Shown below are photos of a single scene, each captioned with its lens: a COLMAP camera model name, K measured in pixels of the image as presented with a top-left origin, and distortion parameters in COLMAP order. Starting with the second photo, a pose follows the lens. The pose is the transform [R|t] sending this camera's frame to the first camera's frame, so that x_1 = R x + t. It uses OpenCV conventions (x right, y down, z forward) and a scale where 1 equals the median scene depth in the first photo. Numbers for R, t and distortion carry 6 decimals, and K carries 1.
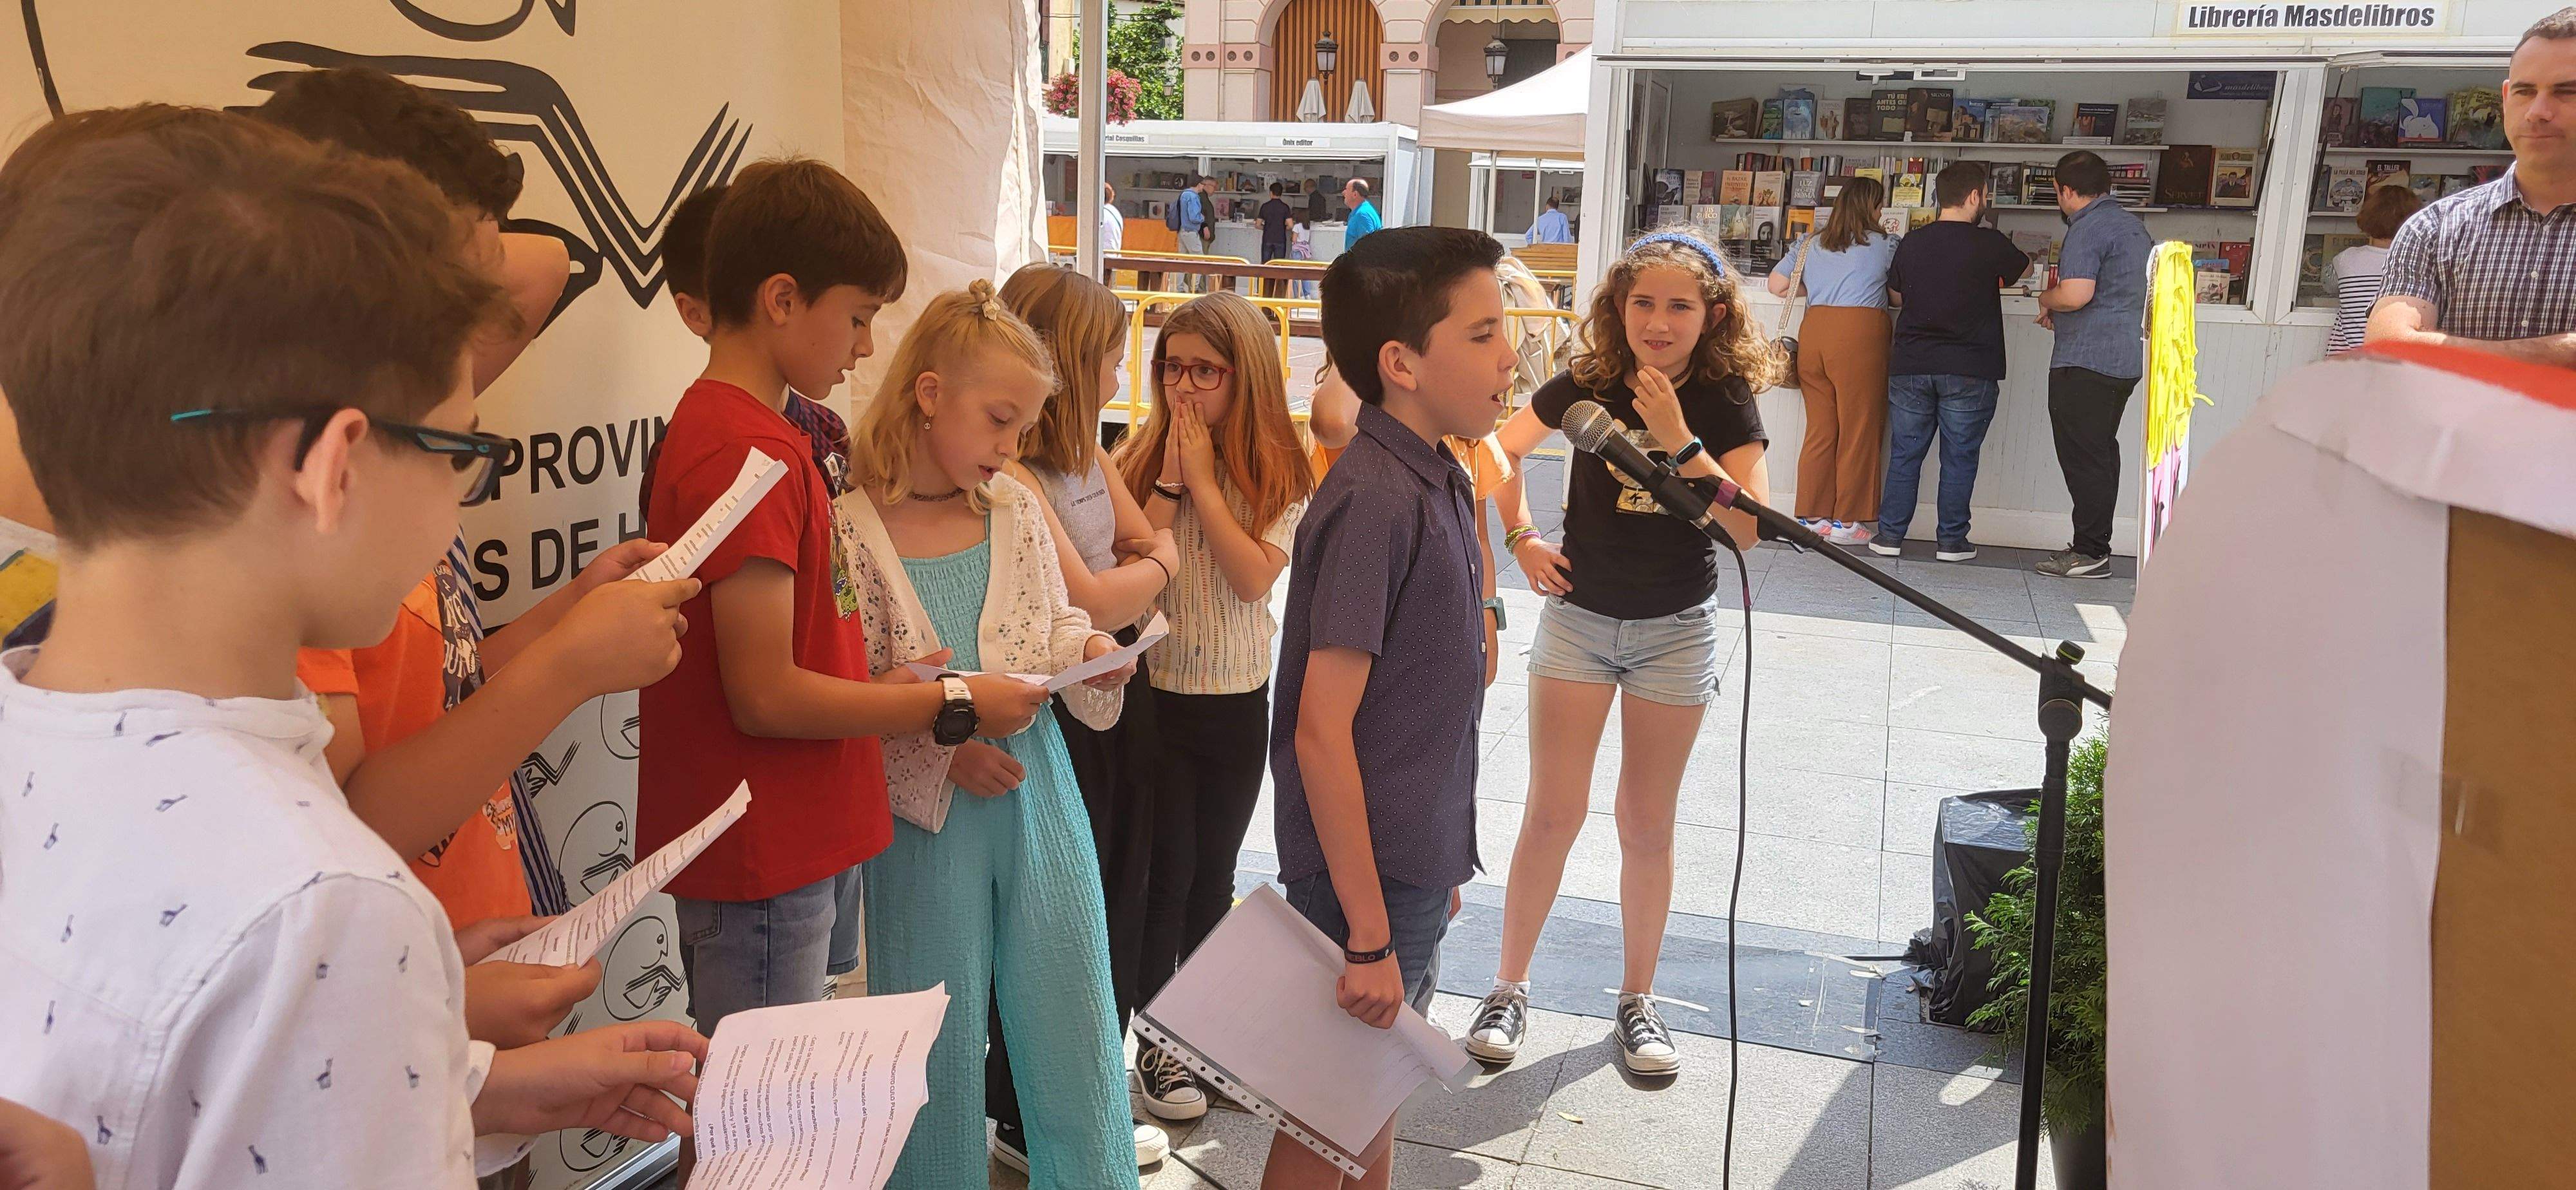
lens RADIAL K [[1972.9, 0, 1273.6], [0, 1972.9, 581.1], [0, 0, 1]] dist [0.061511, -0.028964]
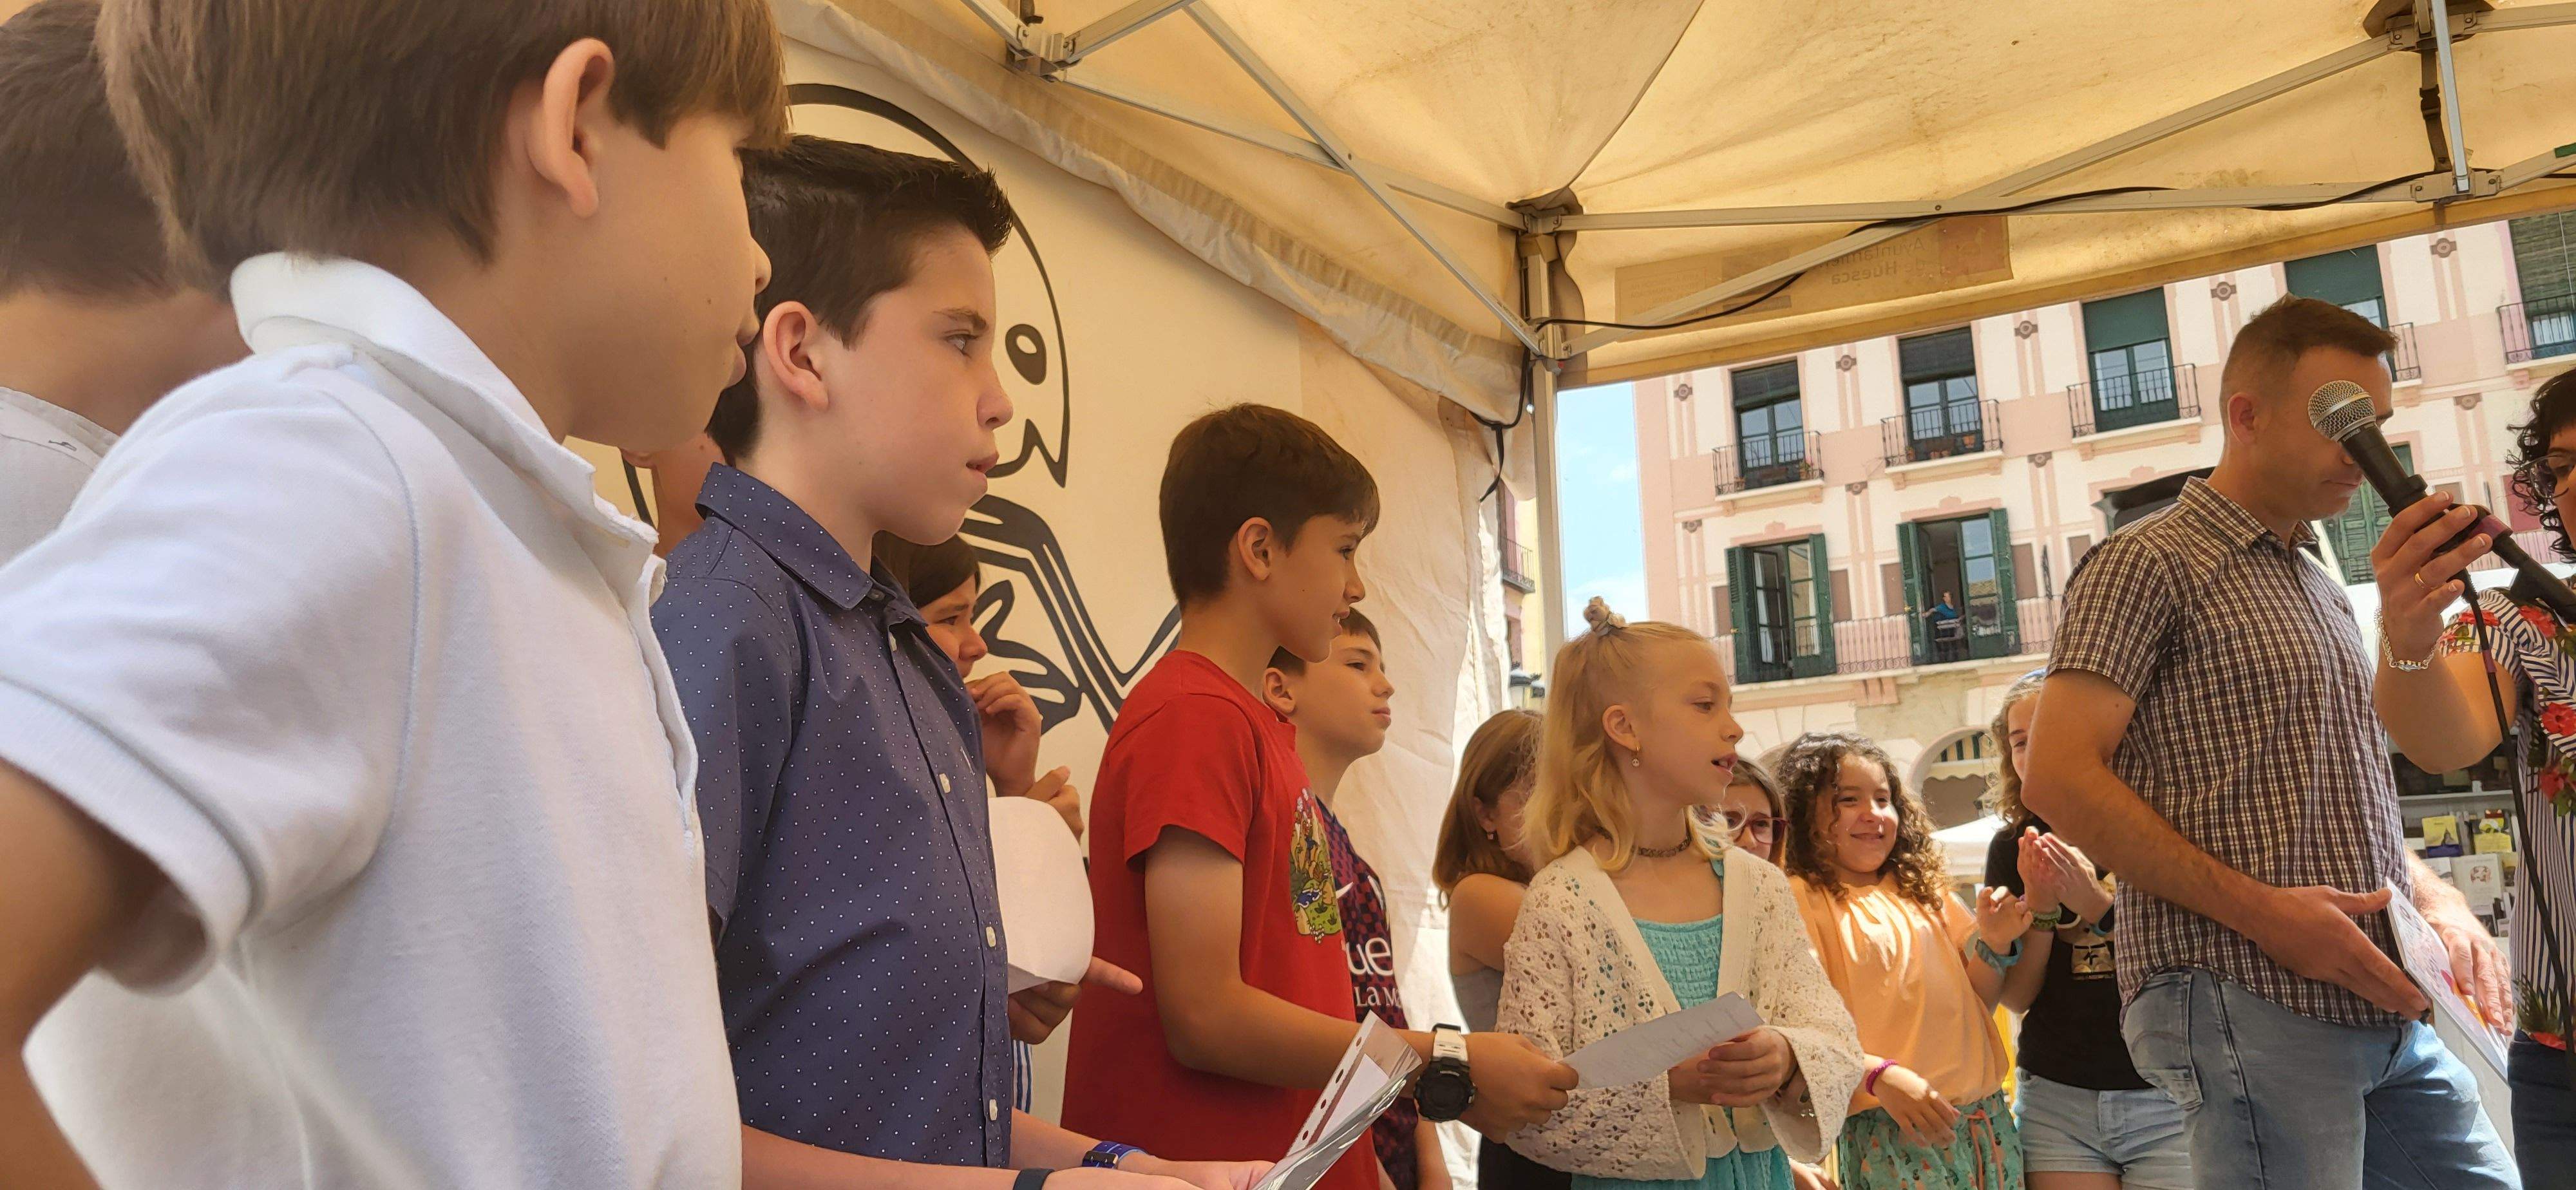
lens RADIAL K [[1972.9, 0, 1304.7], [0, 1972.9, 577.3], [0, 0, 1]] dist [0.061511, -0.028964]
pose [[0.973003, -0.101424, -0.207312, -0.001664], [0.011025, 0.917663, -0.397206, 0.049146], [0.230529, 0.384197, 0.894007, 0.022287]]
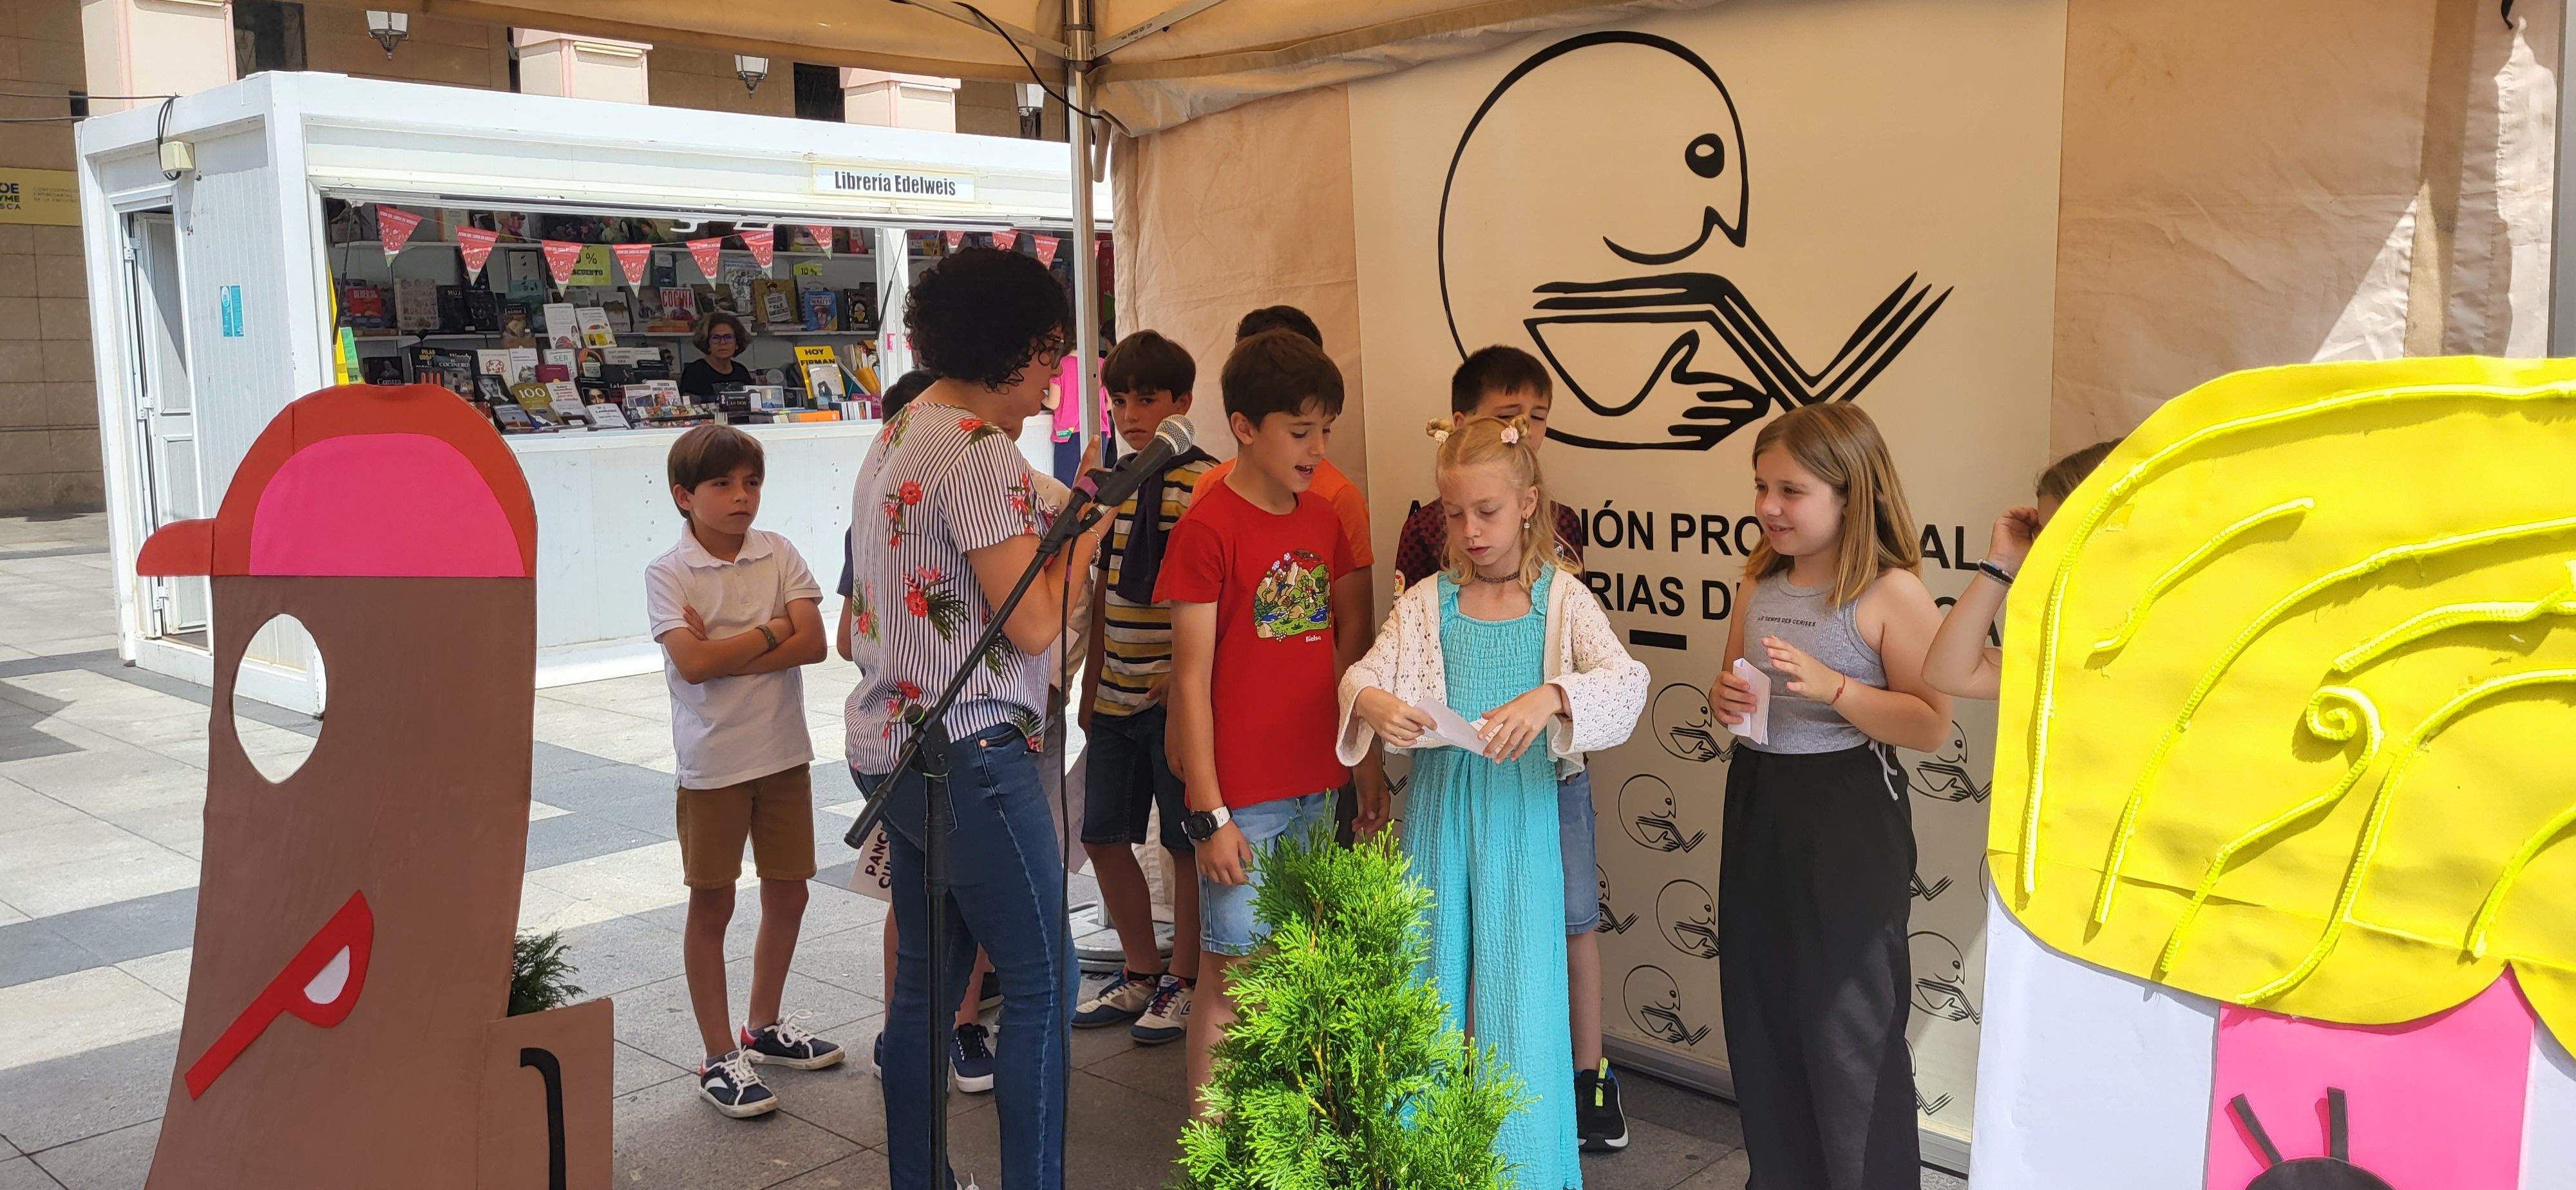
lens RADIAL K [[1972.9, 0, 1311.6], [0, 1972.9, 554.2], [0, 0, 1]] dist [0.061511, -0.028964]
pose [[-0.406950, 0.068480, -0.910880, 0.274134], [-0.165430, 0.975171, 0.147221, -0.053330], [0.898346, 0.210598, -0.385517, 0.326656]]
